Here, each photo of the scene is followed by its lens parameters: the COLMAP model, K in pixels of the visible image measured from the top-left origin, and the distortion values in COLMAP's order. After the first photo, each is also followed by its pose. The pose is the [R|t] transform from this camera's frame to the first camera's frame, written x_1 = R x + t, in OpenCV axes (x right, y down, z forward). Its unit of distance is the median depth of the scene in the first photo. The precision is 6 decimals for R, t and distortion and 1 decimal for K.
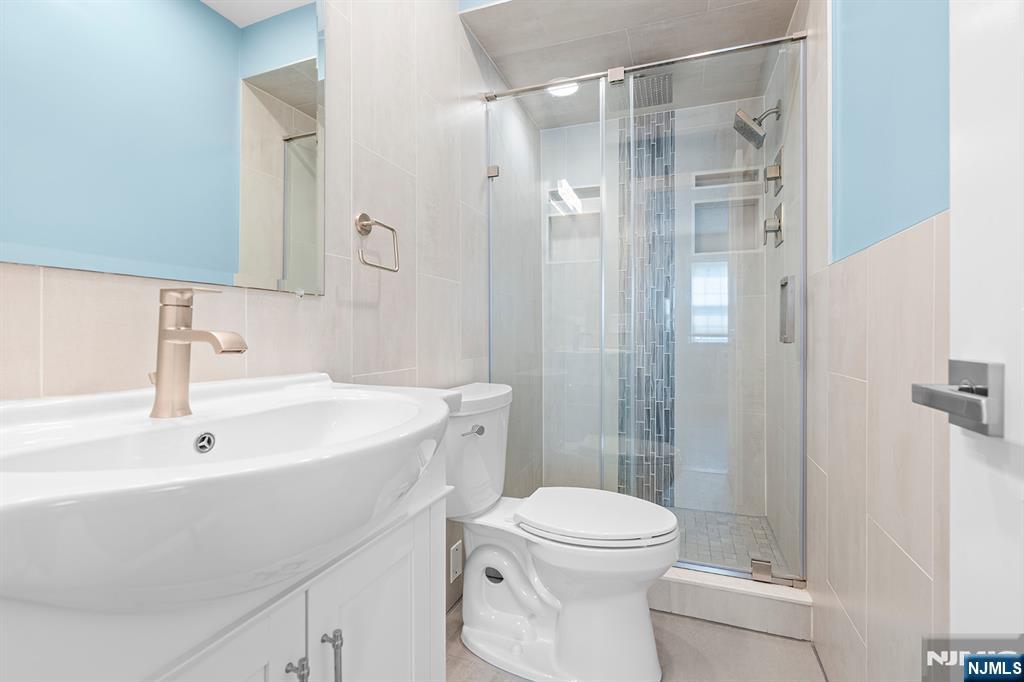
lens RADIAL K [[459.4, 0, 511.0], [0, 459.4, 336.6], [0, 0, 1]] dist [0.001140, 0.000270]
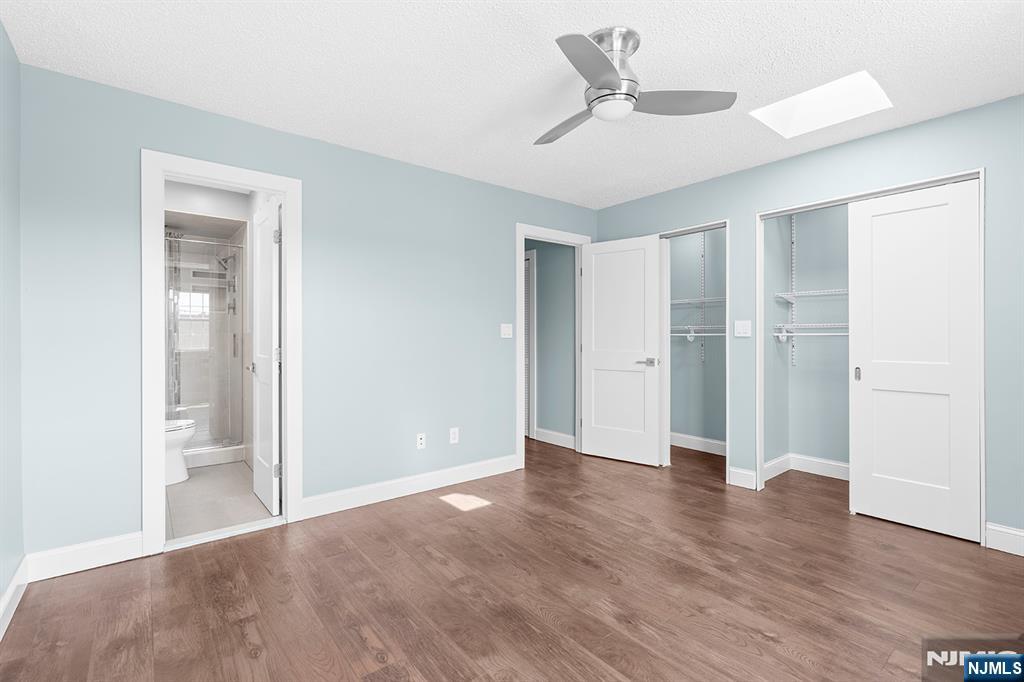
lens RADIAL K [[459.4, 0, 511.5], [0, 459.4, 340.7], [0, 0, 1]] dist [0.001140, 0.000270]
pose [[0.508444, -0.000130, 0.861095, -0.705172], [0.003512, 0.999992, -0.001923, -0.057348], [-0.861088, 0.004002, 0.508440, -1.382420]]
